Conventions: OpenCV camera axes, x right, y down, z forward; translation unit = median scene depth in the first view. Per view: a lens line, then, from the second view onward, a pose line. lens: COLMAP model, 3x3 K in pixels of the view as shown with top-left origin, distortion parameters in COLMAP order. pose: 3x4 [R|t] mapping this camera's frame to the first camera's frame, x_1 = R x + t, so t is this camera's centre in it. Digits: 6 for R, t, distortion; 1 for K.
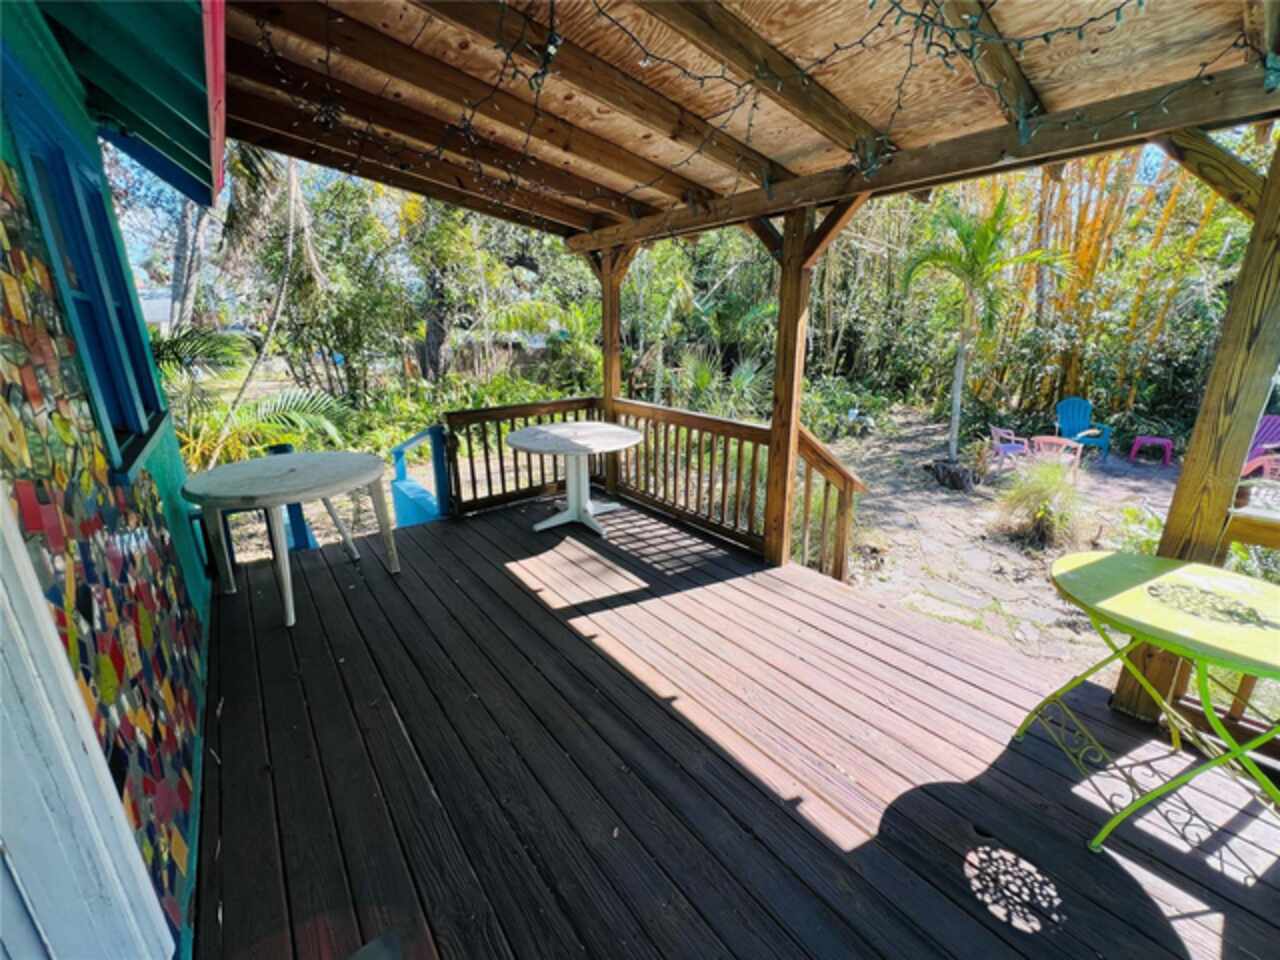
lens RADIAL K [[512.9, 0, 640.3], [0, 512.9, 479.1], [0, 0, 1]] dist [0.000409, 0.000476]
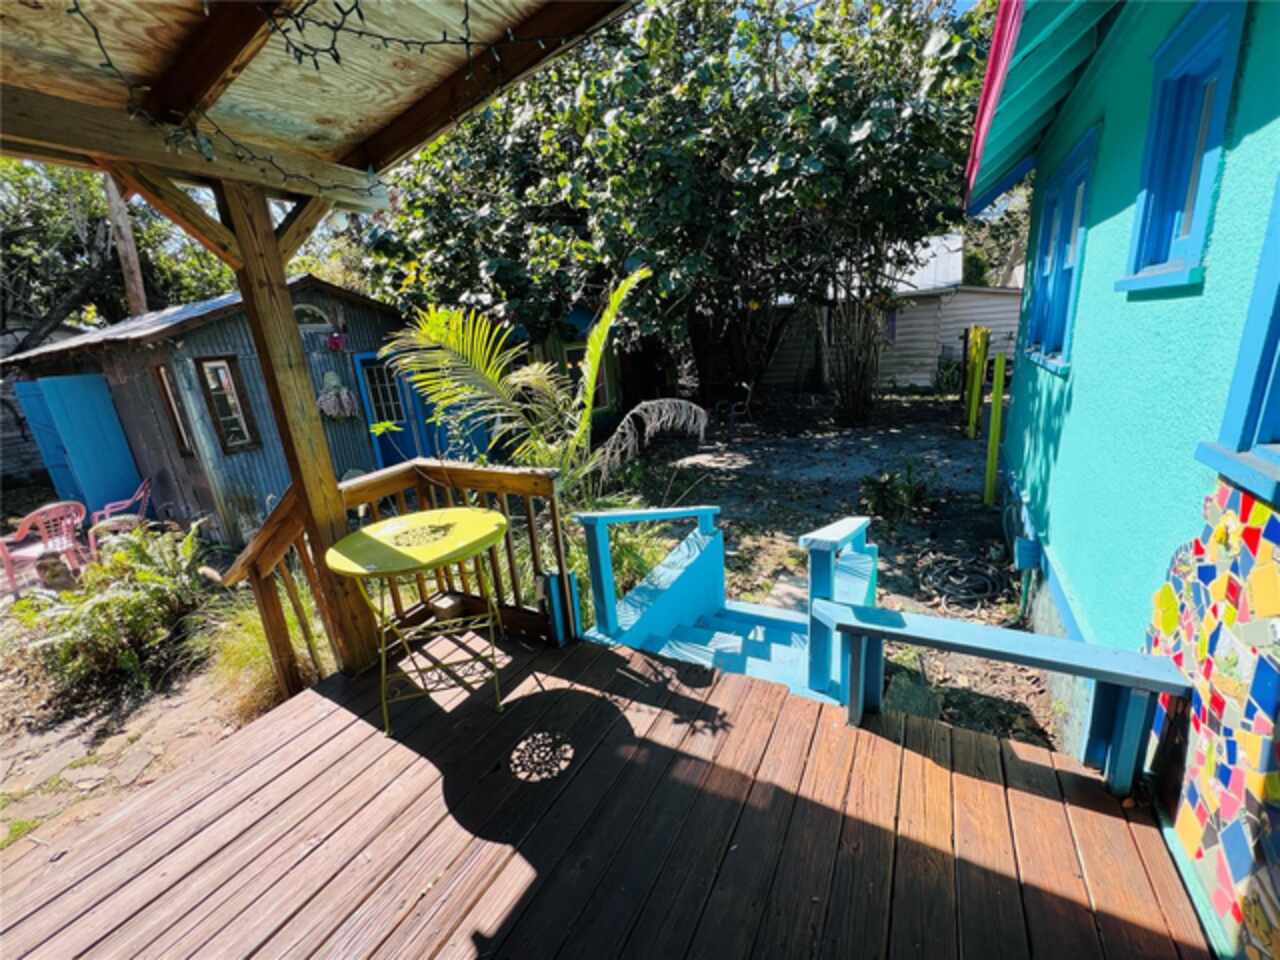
lens RADIAL K [[512.9, 0, 638.1], [0, 512.9, 477.0], [0, 0, 1]] dist [-0.004422, 0.000733]
pose [[-0.381397, -0.211623, 0.899862, -0.183269], [0.339577, 0.873312, 0.349305, -0.093345], [-0.859781, 0.438796, -0.261216, 0.373931]]
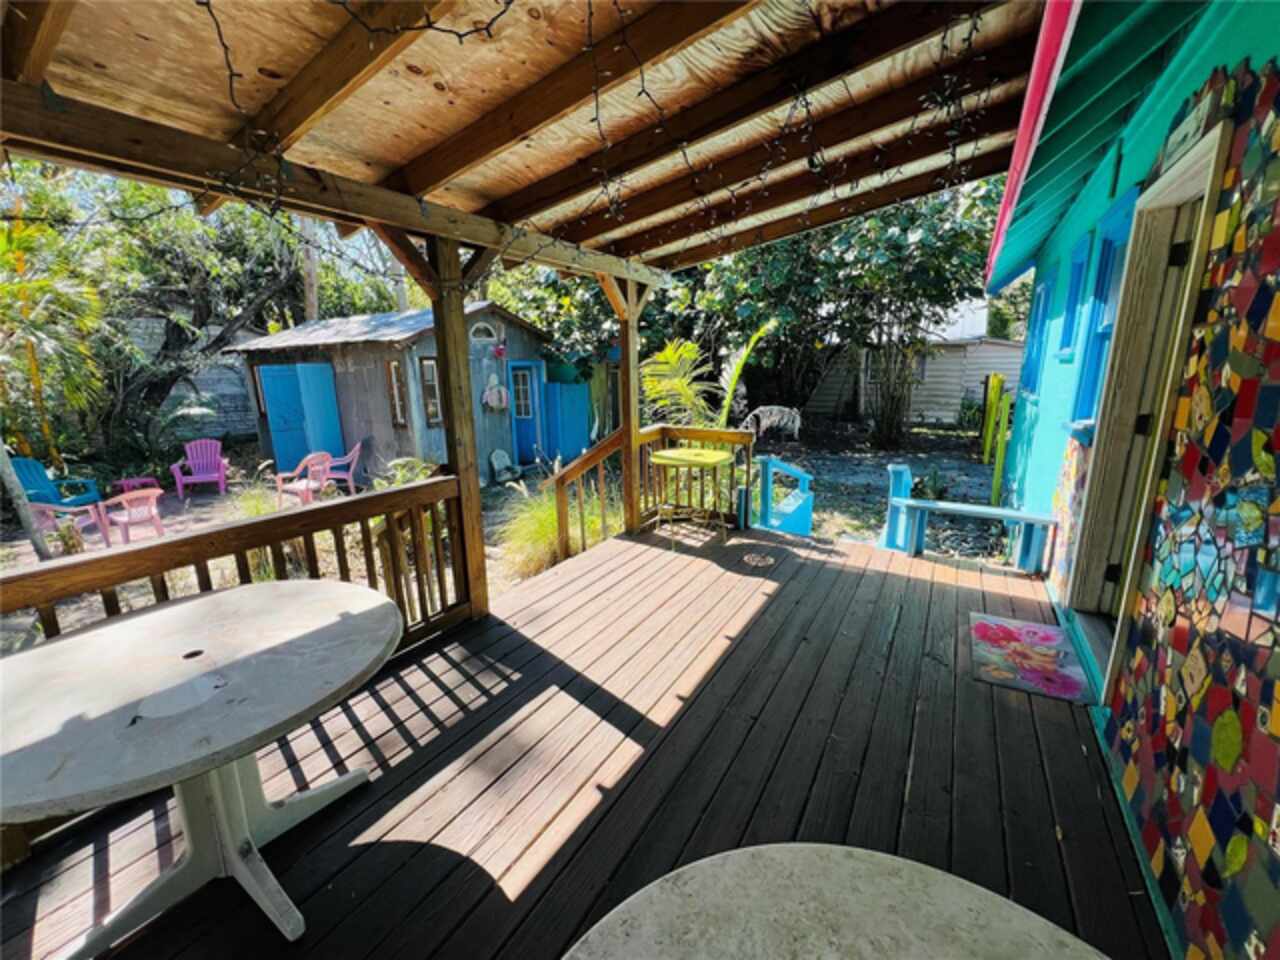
lens RADIAL K [[512.9, 0, 639.7], [0, 512.9, 476.9], [0, 0, 1]] dist [-0.004422, 0.000733]
pose [[-0.342594, -0.197039, 0.918589, -0.682406], [0.281088, 0.911472, 0.300347, -0.279966], [-0.896448, 0.361101, -0.256879, 0.967969]]
